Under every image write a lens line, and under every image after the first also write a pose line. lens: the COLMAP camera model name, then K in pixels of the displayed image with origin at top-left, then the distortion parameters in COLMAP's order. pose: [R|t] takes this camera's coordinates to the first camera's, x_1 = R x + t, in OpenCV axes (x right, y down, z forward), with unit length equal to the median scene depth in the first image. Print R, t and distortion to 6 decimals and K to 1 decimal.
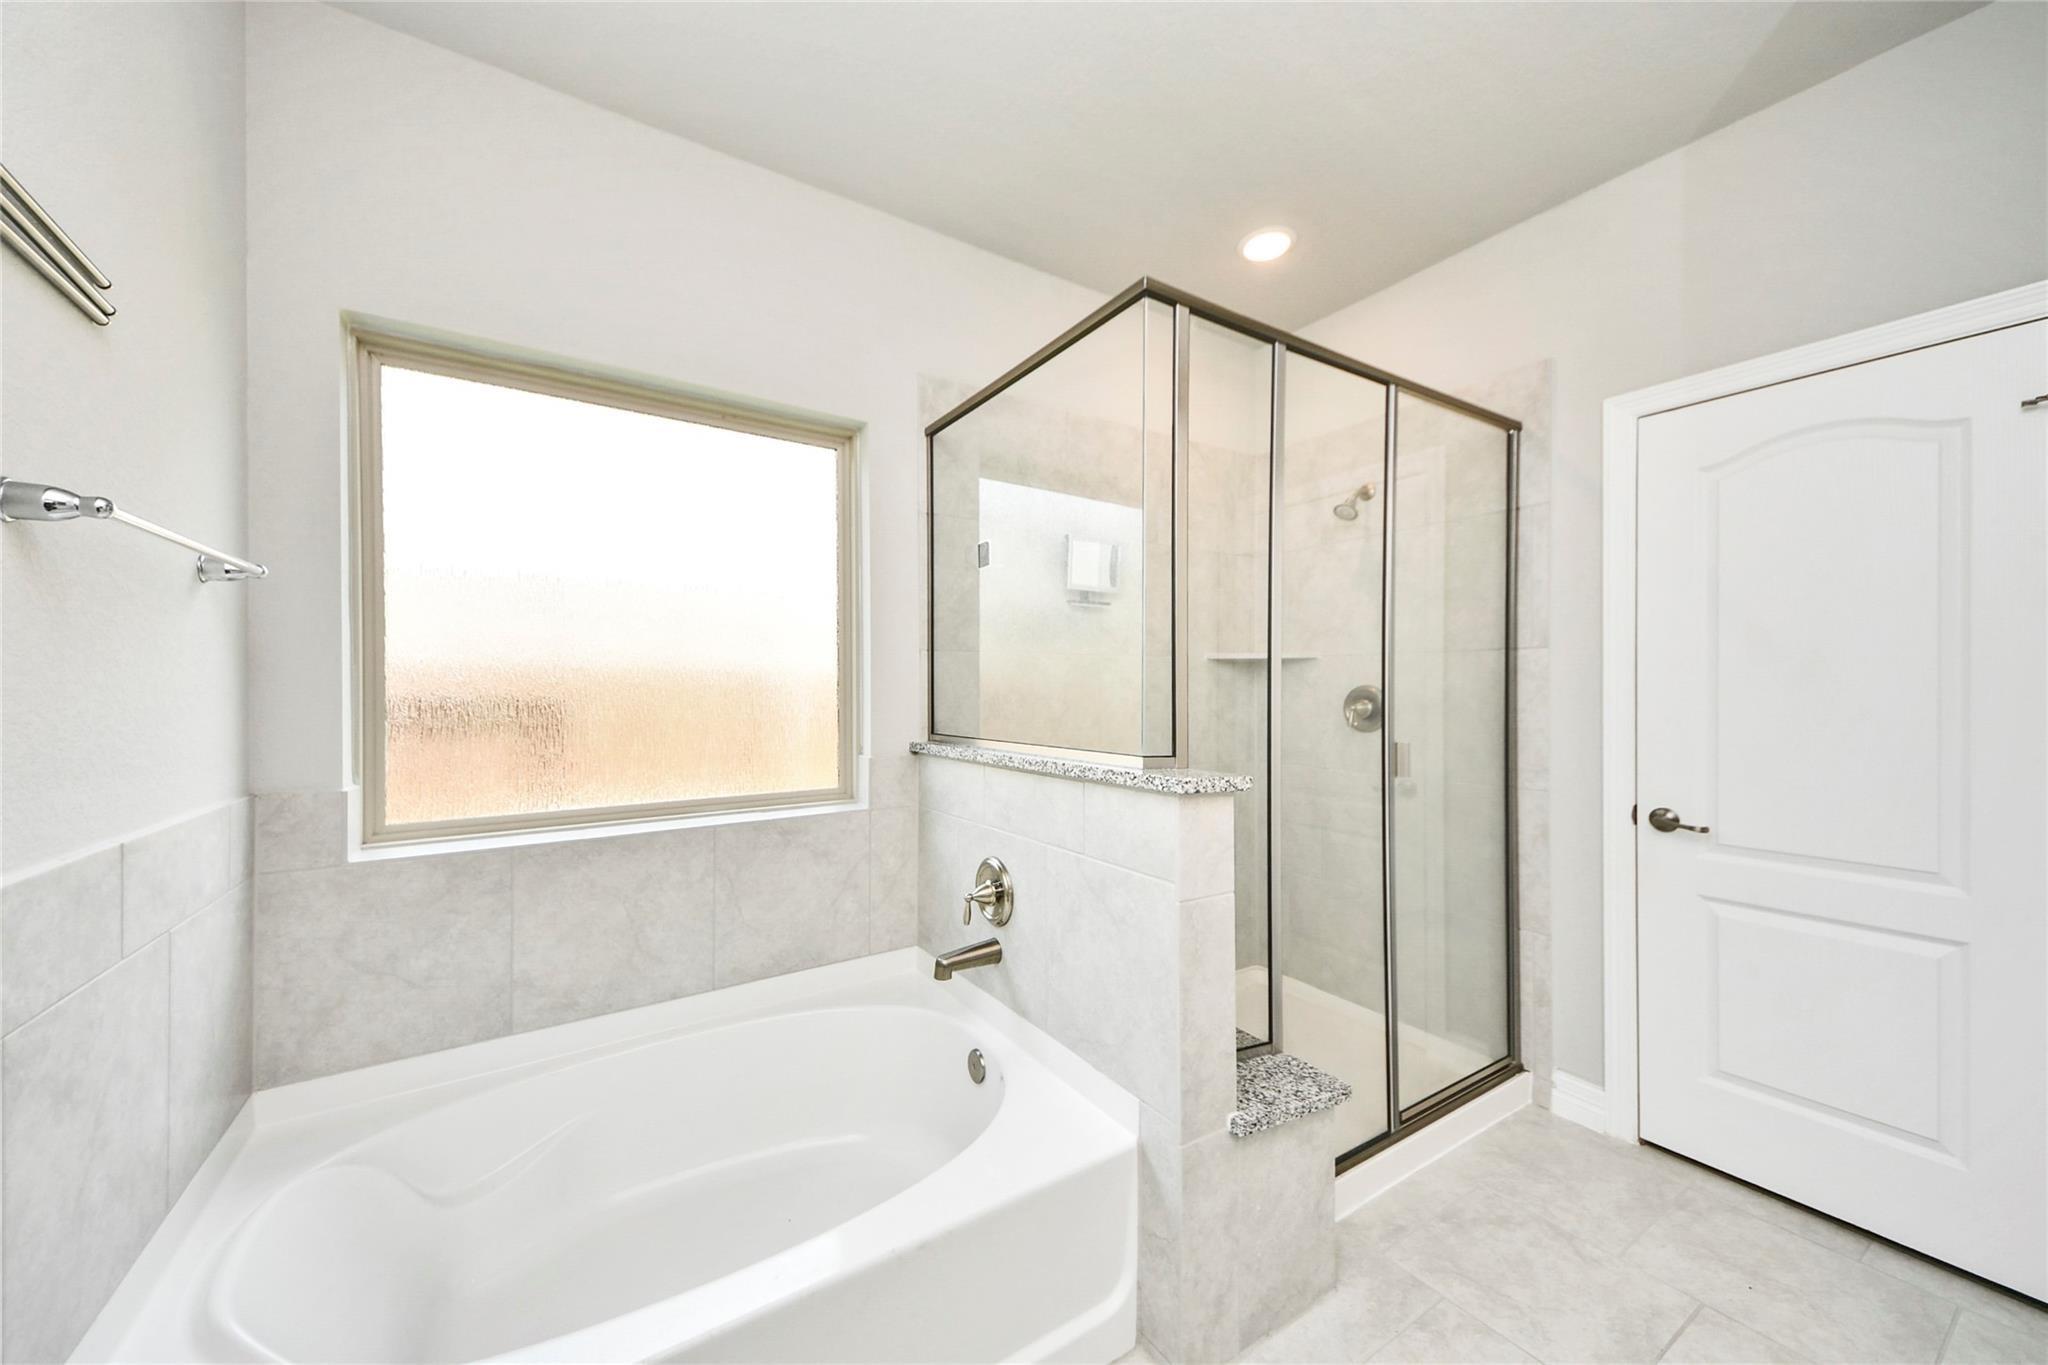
lens RADIAL K [[735.2, 0, 1009.0], [0, 735.2, 691.7], [0, 0, 1]] dist [0.023817, -0.007588]
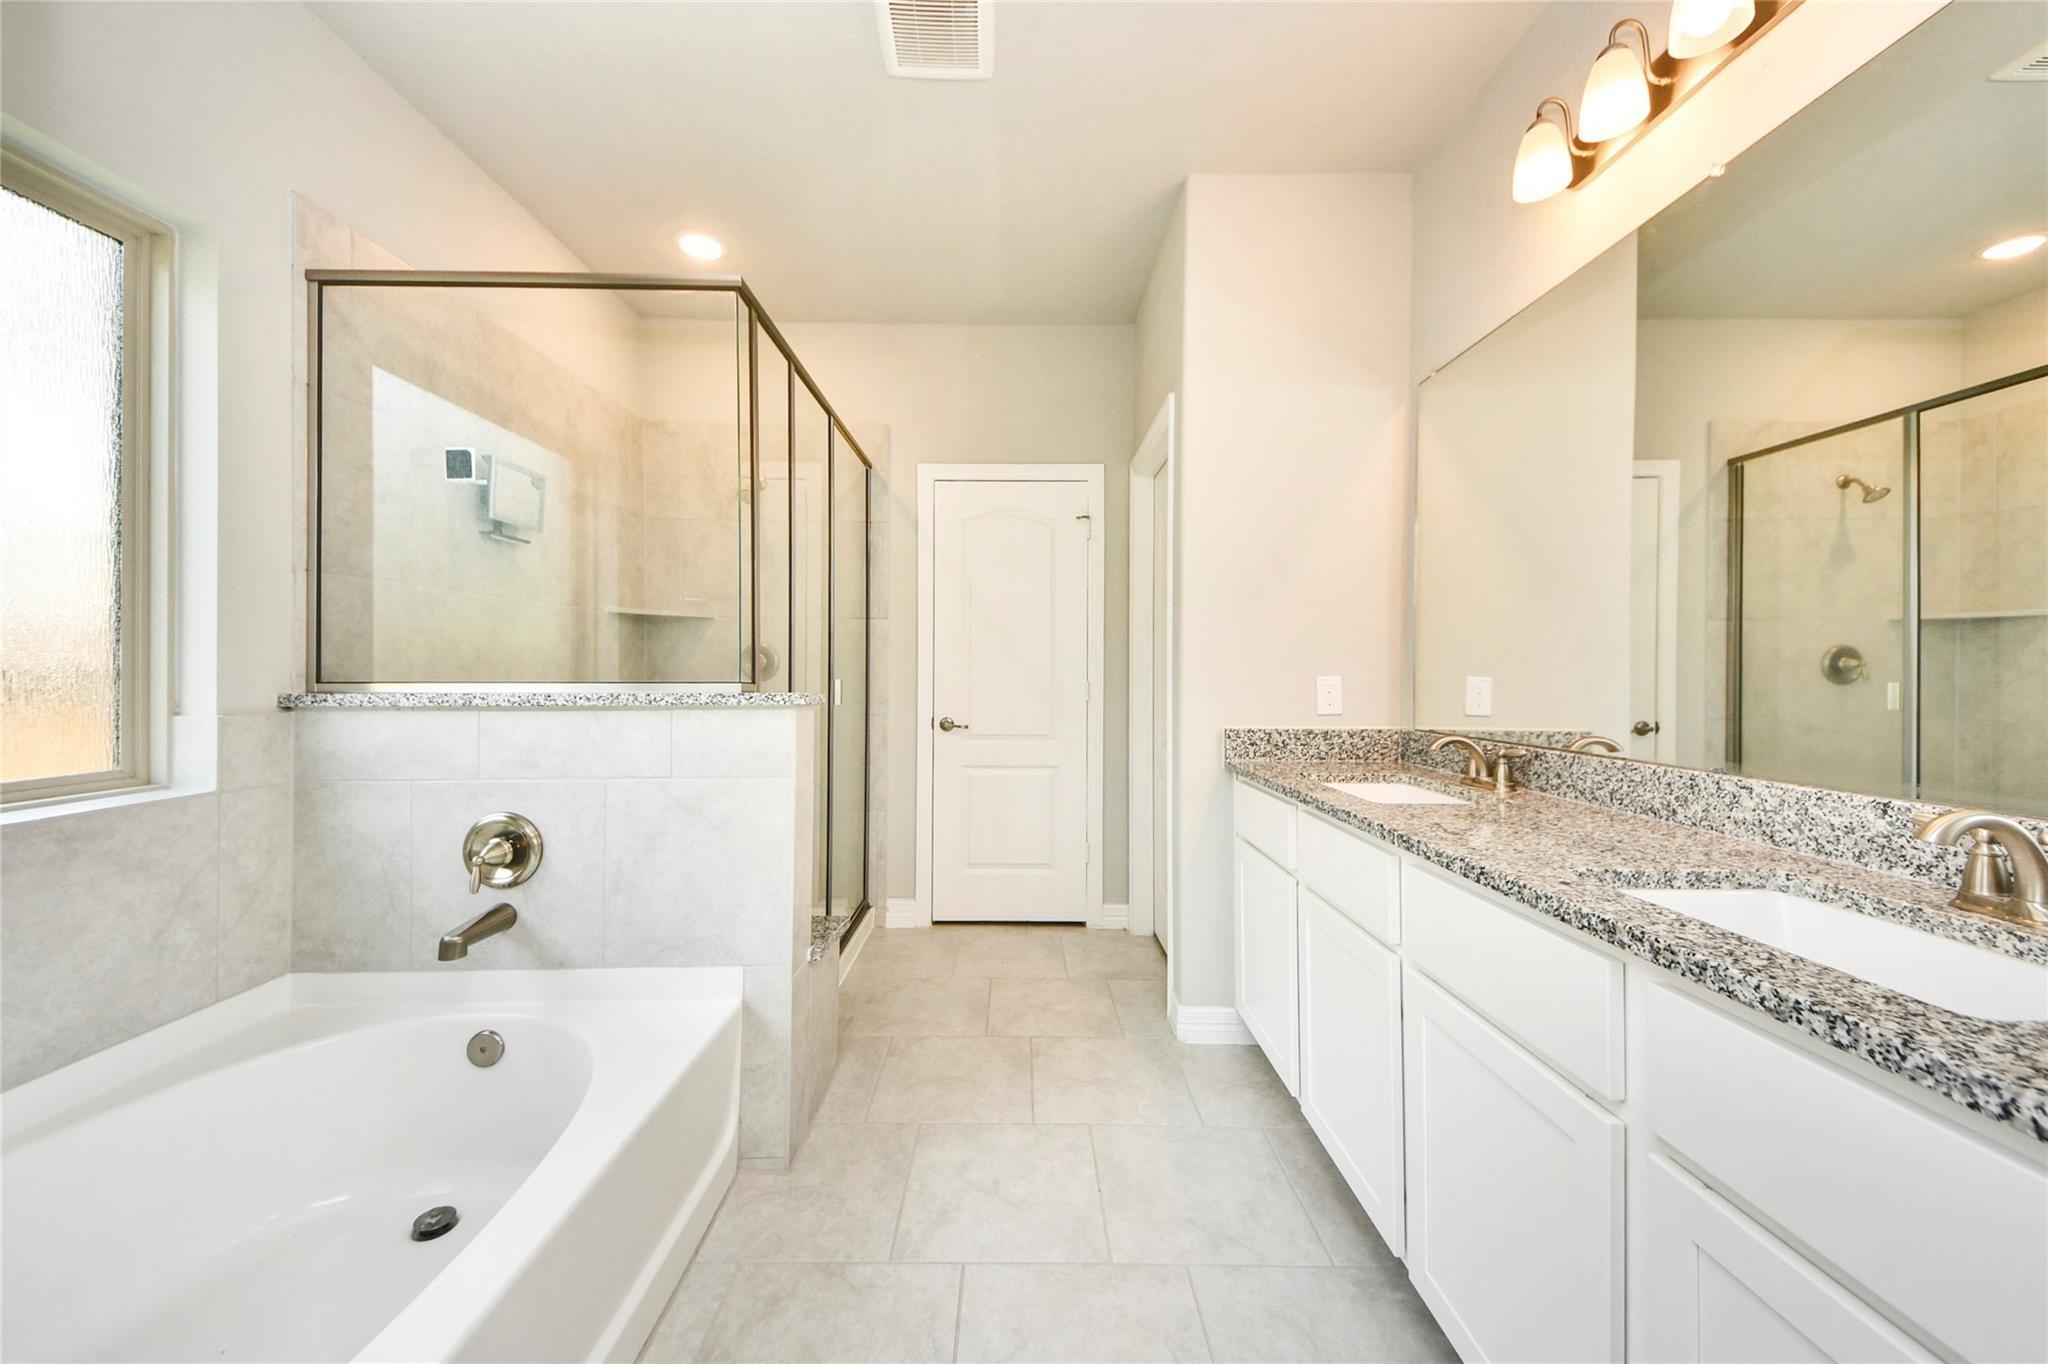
lens RADIAL K [[735.2, 0, 1029.6], [0, 735.2, 669.3], [0, 0, 1]] dist [0.023817, -0.007588]
pose [[0.513767, 0.003087, 0.857924, -0.425389], [-0.003392, 0.999993, -0.001567, 0.047429], [-0.857923, -0.002104, 0.513774, -0.008409]]
